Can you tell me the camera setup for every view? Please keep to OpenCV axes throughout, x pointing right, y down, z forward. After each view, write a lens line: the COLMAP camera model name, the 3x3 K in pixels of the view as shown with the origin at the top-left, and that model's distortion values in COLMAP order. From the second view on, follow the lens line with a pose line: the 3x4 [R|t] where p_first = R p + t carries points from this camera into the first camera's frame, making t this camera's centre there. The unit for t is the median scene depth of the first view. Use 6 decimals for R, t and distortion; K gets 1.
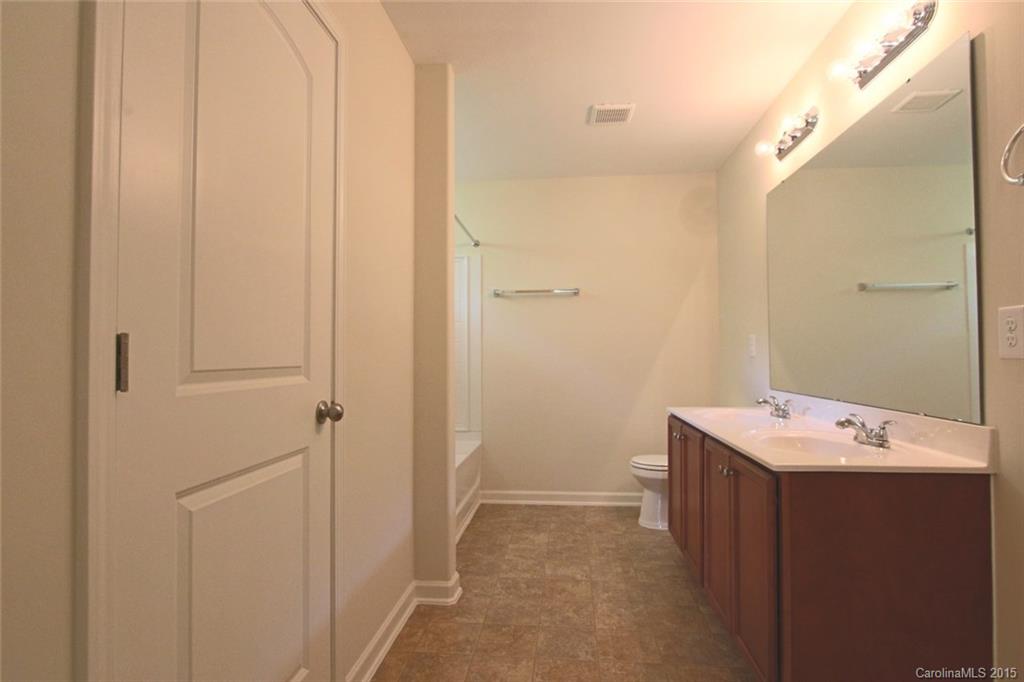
lens RADIAL K [[527.8, 0, 512.0], [0, 527.8, 341.0], [0, 0, 1]] dist [-0.000354, -0.000015]
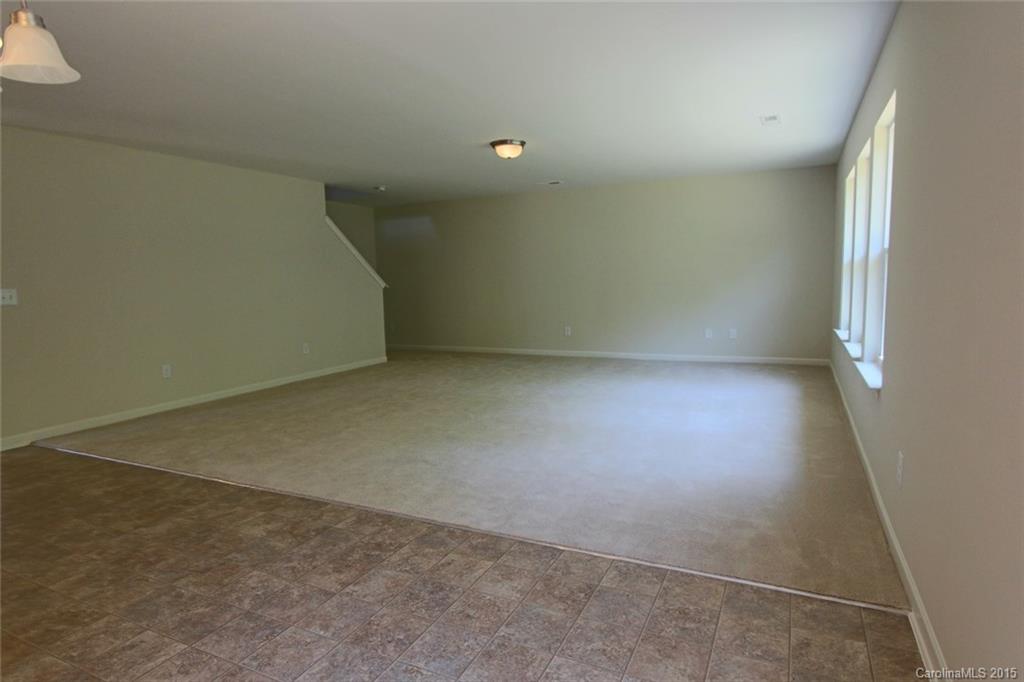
lens RADIAL K [[573.5, 0, 512.0], [0, 573.5, 341.0], [0, 0, 1]] dist [-0.001107, 0.000617]
pose [[-0.345140, 0.120310, -0.930808, 0.828336], [0.060899, 0.992531, 0.105707, -0.002406], [0.936573, -0.020202, -0.349889, 1.573176]]
